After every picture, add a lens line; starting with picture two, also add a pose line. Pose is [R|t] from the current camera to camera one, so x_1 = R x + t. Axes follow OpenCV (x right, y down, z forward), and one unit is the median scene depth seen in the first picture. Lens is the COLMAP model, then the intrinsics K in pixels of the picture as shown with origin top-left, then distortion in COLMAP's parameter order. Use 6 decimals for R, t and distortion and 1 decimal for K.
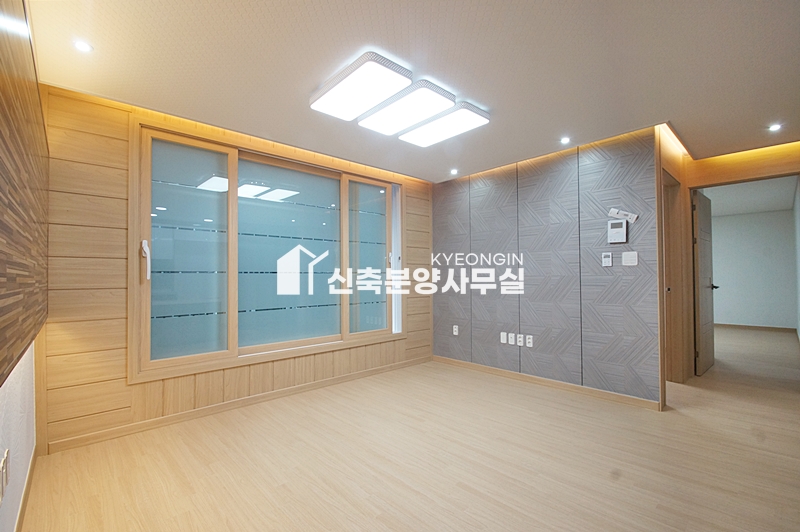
lens RADIAL K [[355.5, 0, 396.8], [0, 355.5, 269.8], [0, 0, 1]] dist [0.001998, -0.007822]
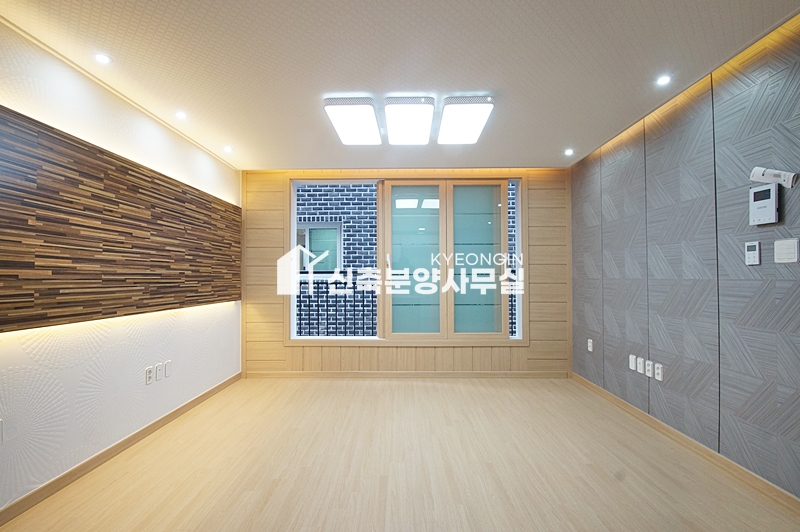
lens RADIAL K [[355.5, 0, 400.4], [0, 355.5, 270.8], [0, 0, 1]] dist [0.001998, -0.007822]
pose [[0.730291, -0.007084, -0.683099, 0.564915], [0.008719, 0.999961, -0.001048, -0.004388], [0.683080, -0.005191, 0.730325, 0.159530]]
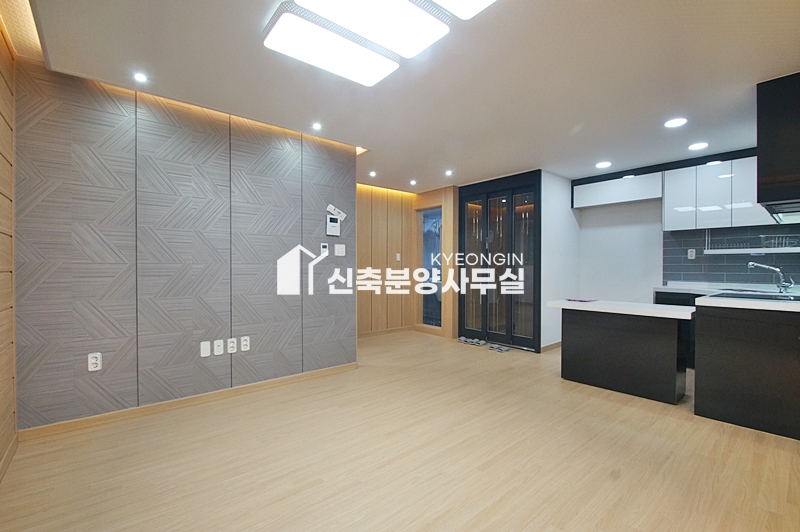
lens RADIAL K [[355.5, 0, 399.5], [0, 355.5, 268.9], [0, 0, 1]] dist [0.001998, -0.007822]
pose [[0.043350, -0.001533, 0.999059, -0.502137], [-0.018636, 0.999824, 0.002343, 0.023893], [-0.998886, -0.018720, 0.043313, 0.718938]]
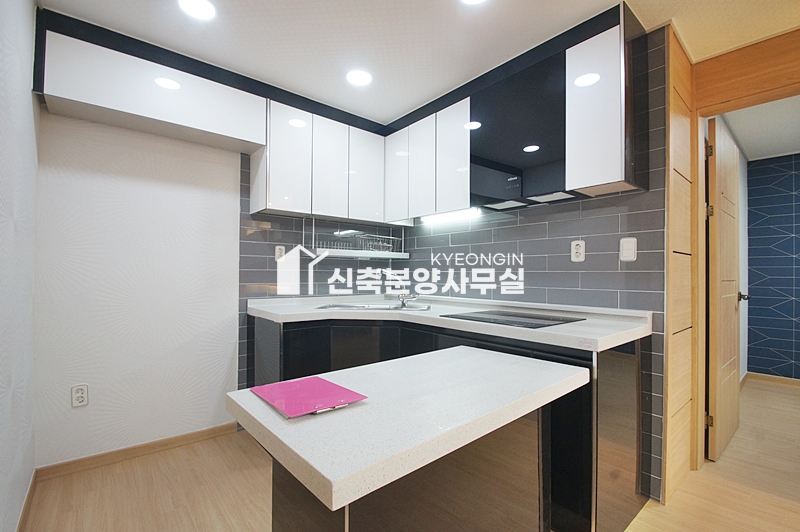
lens RADIAL K [[355.5, 0, 398.0], [0, 355.5, 268.8], [0, 0, 1]] dist [0.001998, -0.007822]
pose [[-0.998876, 0.000336, 0.047398, 0.561670], [-0.000997, 0.999605, -0.028098, 0.009652], [-0.047388, -0.028113, -0.998481, 0.503360]]
